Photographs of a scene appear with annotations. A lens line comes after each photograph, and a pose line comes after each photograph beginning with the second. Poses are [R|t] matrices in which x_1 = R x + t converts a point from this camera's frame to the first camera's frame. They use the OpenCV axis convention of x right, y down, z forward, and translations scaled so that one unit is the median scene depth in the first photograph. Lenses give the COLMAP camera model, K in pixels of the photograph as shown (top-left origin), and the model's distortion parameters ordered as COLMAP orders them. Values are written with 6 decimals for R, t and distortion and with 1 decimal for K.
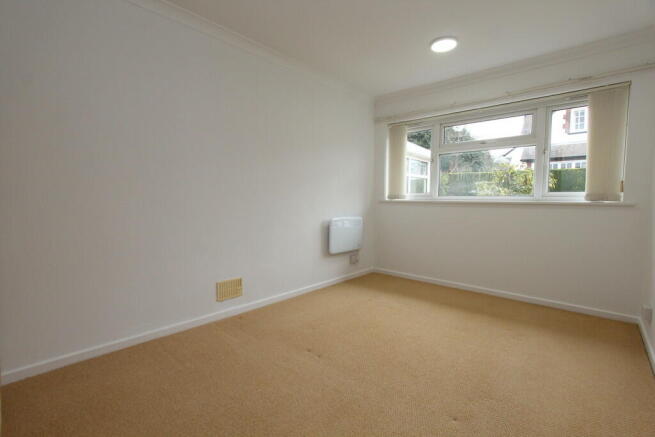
lens RADIAL K [[303.6, 0, 327.5], [0, 303.6, 218.5], [0, 0, 1]] dist [-0.002420, 0.000263]
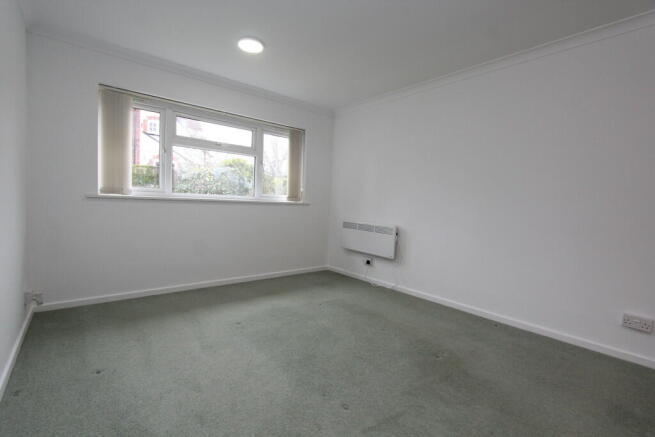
lens RADIAL K [[303.6, 0, 327.5], [0, 303.6, 218.5], [0, 0, 1]] dist [-0.002420, 0.000263]
pose [[0.142274, -0.055353, 0.988278, -0.523014], [0.024308, 0.998329, 0.052416, -0.038460], [-0.989529, 0.016566, 0.143382, 0.501587]]
